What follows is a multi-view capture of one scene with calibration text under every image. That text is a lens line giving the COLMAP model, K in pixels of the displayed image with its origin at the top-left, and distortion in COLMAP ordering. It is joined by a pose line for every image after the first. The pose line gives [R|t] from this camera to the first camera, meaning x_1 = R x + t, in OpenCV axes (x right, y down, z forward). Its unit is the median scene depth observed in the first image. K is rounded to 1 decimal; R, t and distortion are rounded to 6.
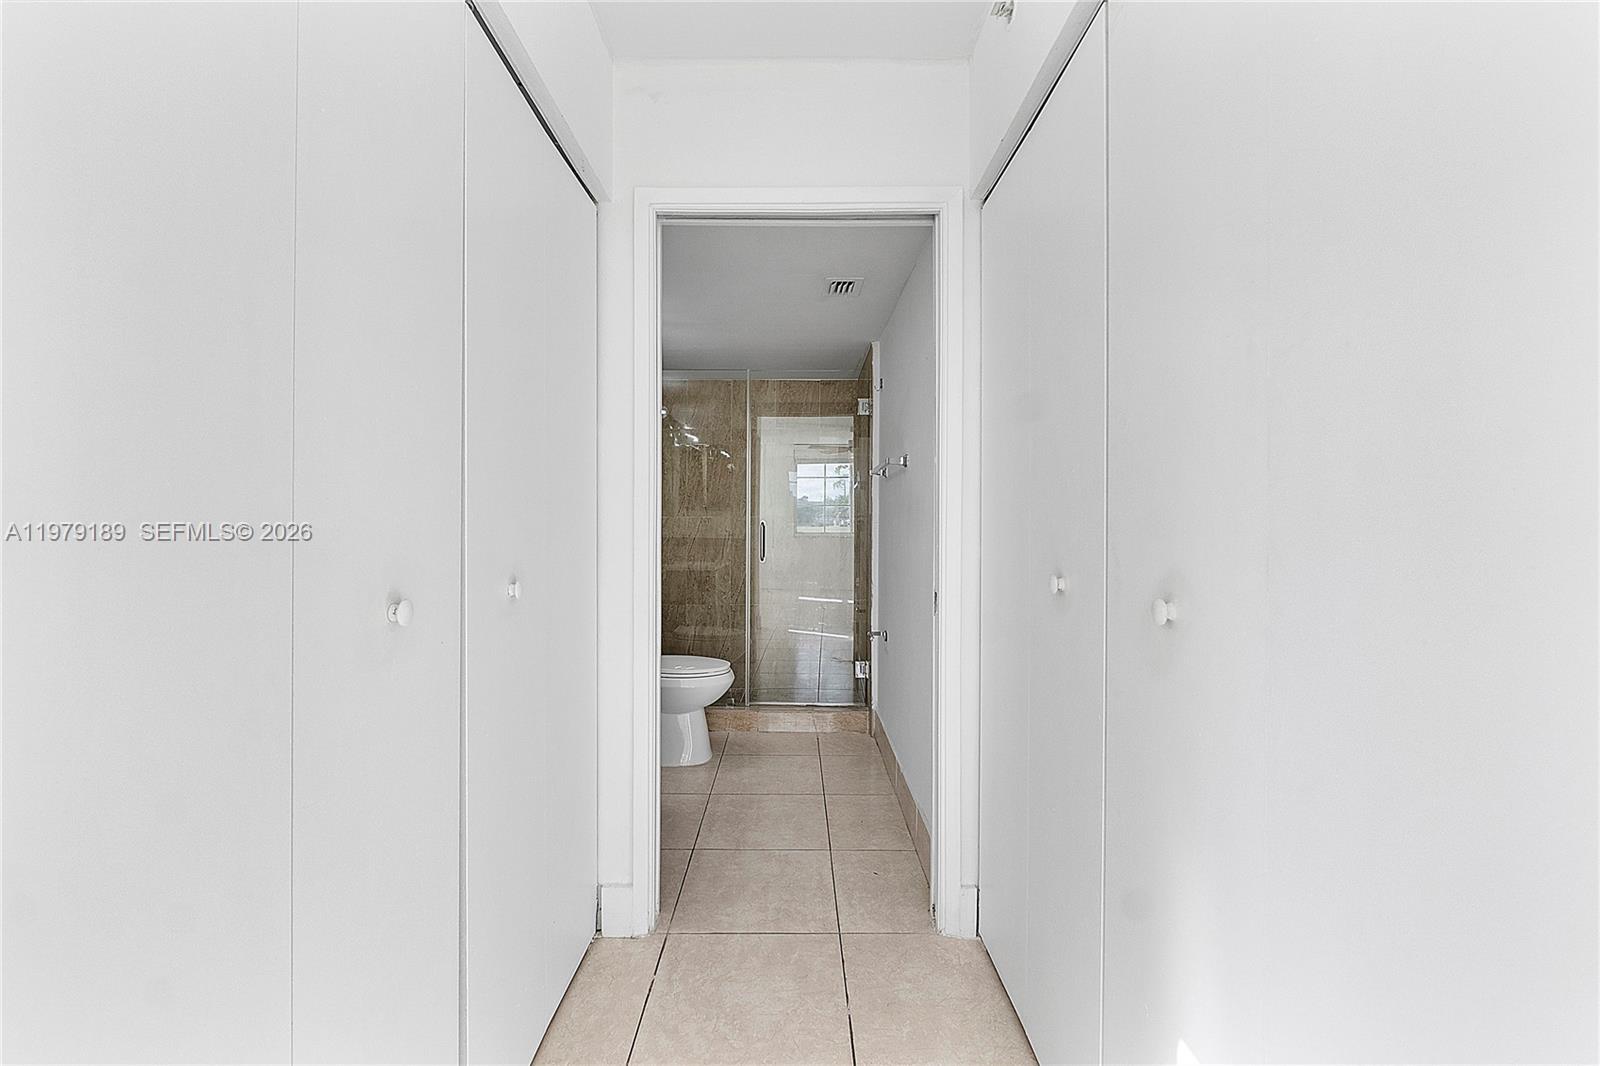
lens RADIAL K [[683.4, 0, 798.9], [0, 683.4, 531.7], [0, 0, 1]] dist [-0.000405, -0.001335]
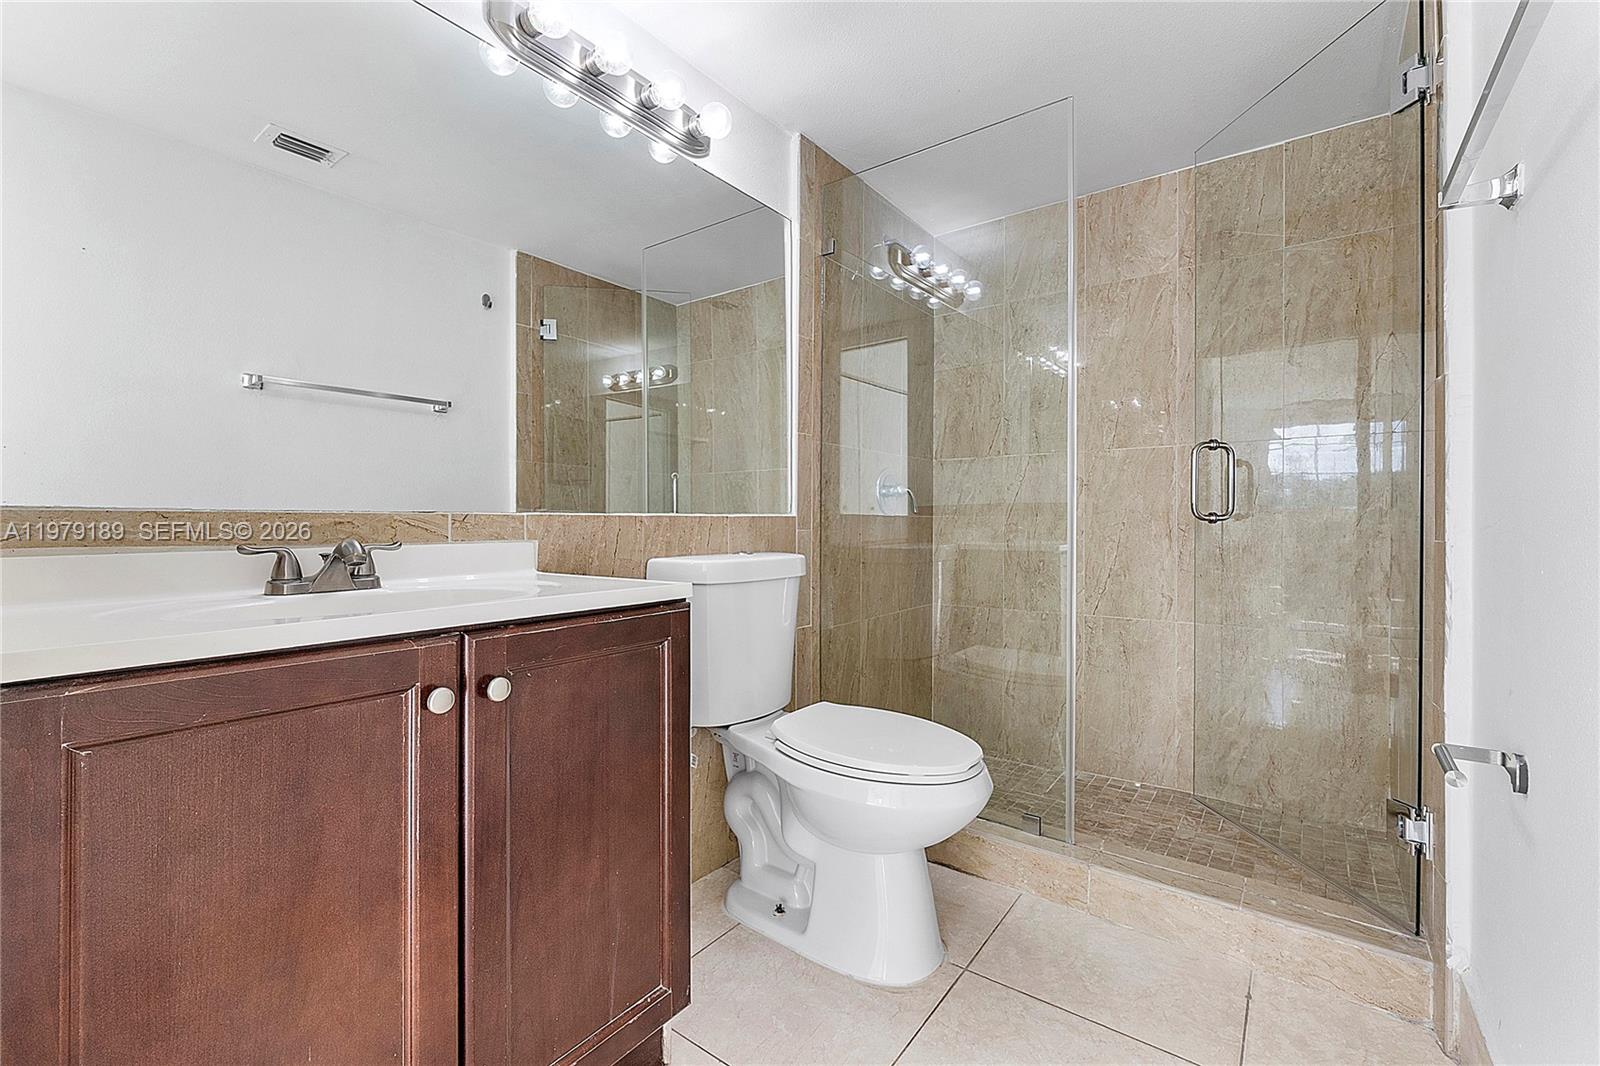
lens RADIAL K [[683.4, 0, 803.5], [0, 683.4, 525.0], [0, 0, 1]] dist [-0.000405, -0.001335]
pose [[0.805870, -0.007103, -0.592050, 0.057890], [0.001195, 0.999946, -0.010370, 0.056581], [0.592092, 0.007649, 0.805834, 0.595405]]
